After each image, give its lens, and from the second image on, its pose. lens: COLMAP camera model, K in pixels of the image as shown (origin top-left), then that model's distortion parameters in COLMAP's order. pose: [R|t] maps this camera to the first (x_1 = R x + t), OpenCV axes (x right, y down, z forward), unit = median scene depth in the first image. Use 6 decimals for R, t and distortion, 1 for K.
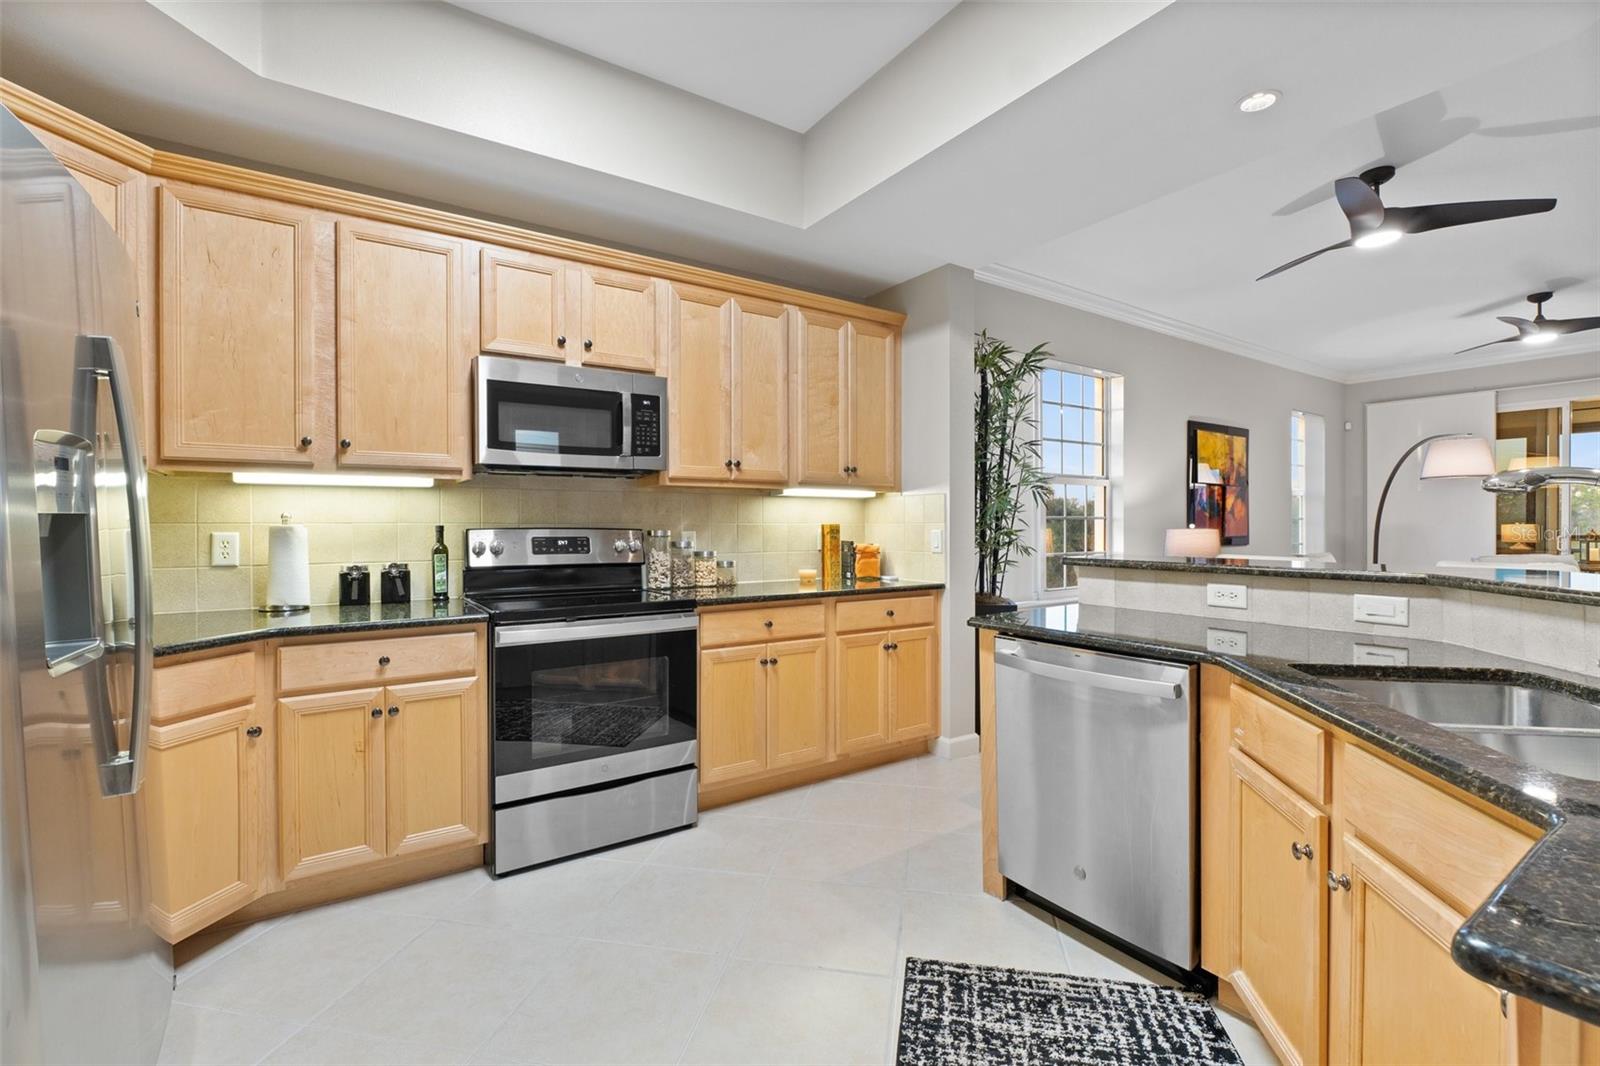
lens RADIAL K [[697.6, 0, 805.0], [0, 697.6, 526.7], [0, 0, 1]] dist [-0.010729, 0.000192]
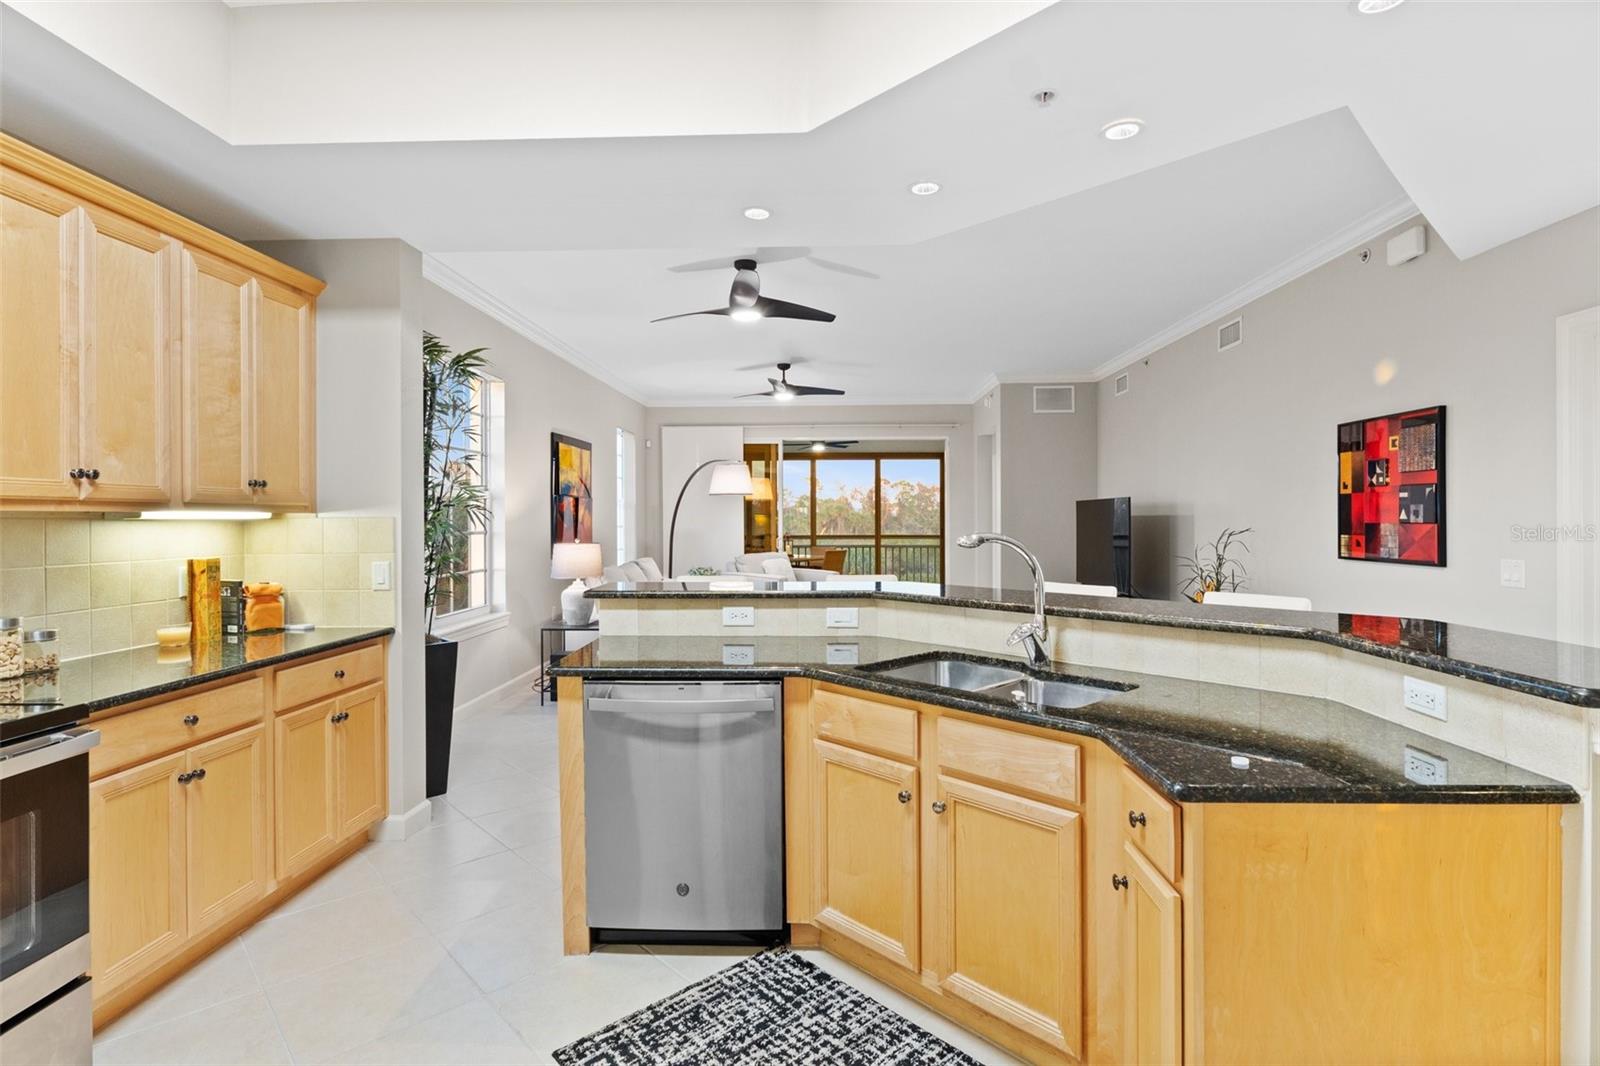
lens RADIAL K [[790.8, 0, 801.2], [0, 790.8, 517.1], [0, 0, 1]] dist [-0.001209, -0.000110]
pose [[0.593021, -0.001216, 0.805186, -0.289470], [0.007409, 0.999965, -0.003947, -0.044335], [-0.805153, 0.008306, 0.593009, 0.069199]]
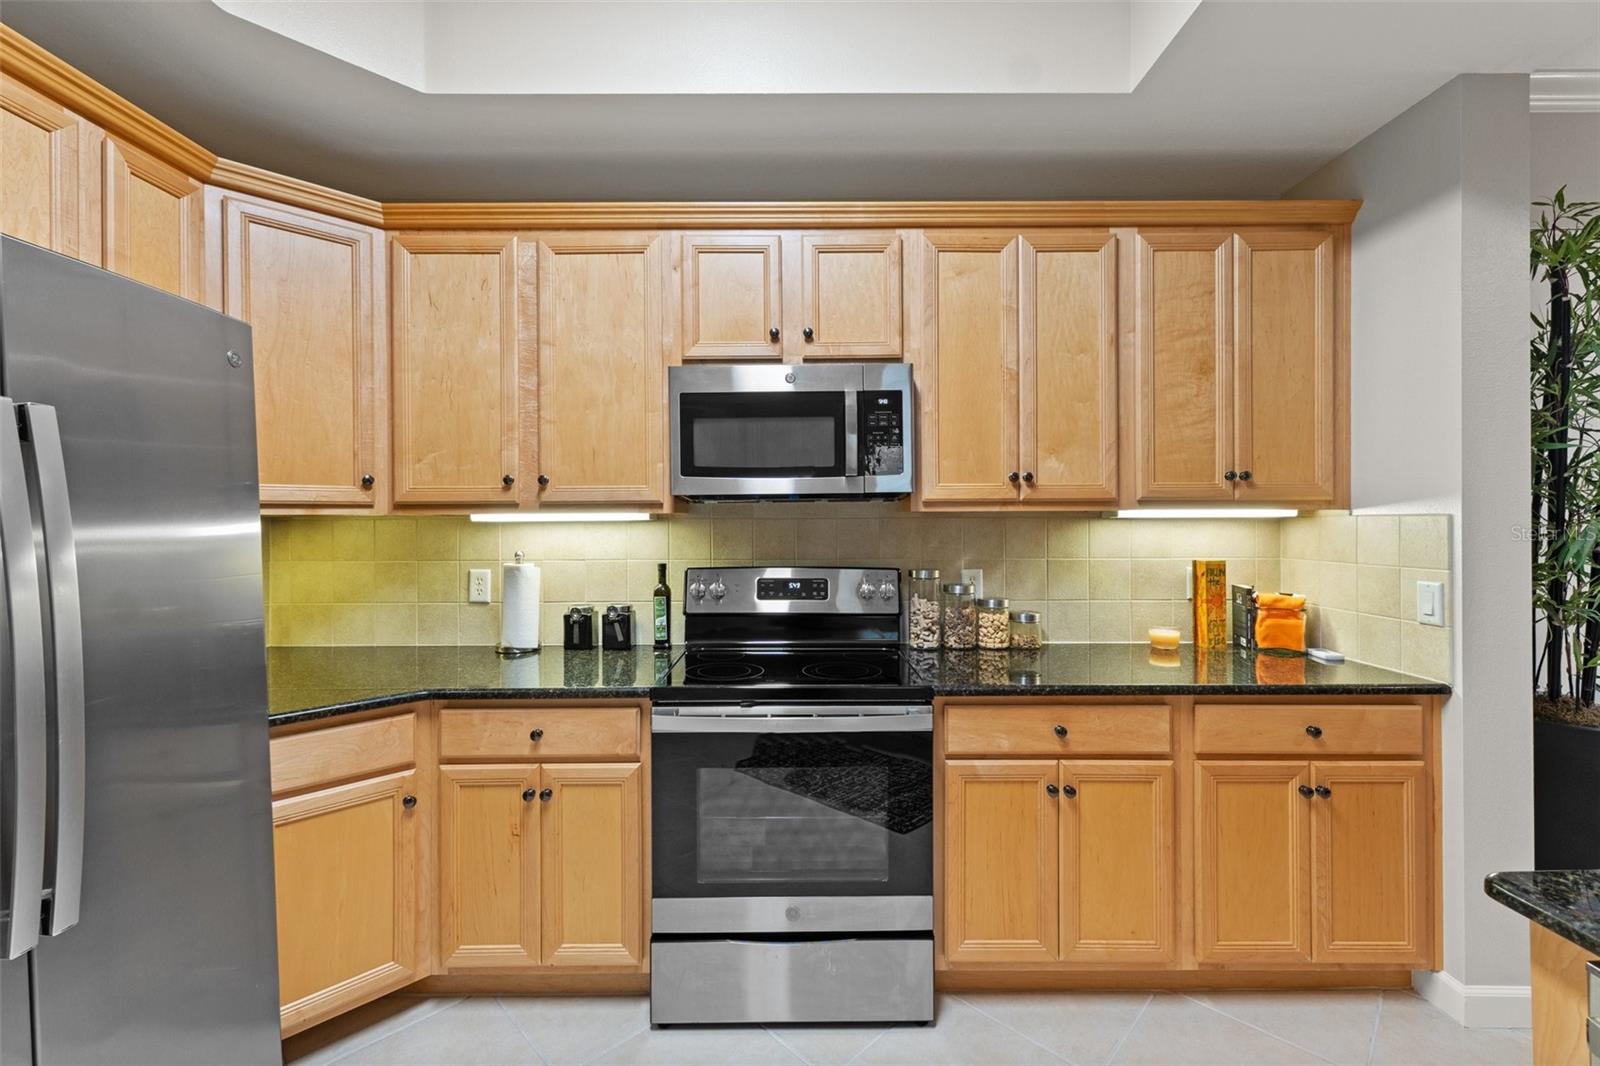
lens RADIAL K [[675.2, 0, 803.2], [0, 675.2, 520.7], [0, 0, 1]] dist [0.003437, 0.000247]
pose [[0.829599, -0.002071, -0.558356, 0.088409], [0.000689, 0.999996, -0.002685, -0.045812], [0.558359, 0.001843, 0.829597, 0.329434]]
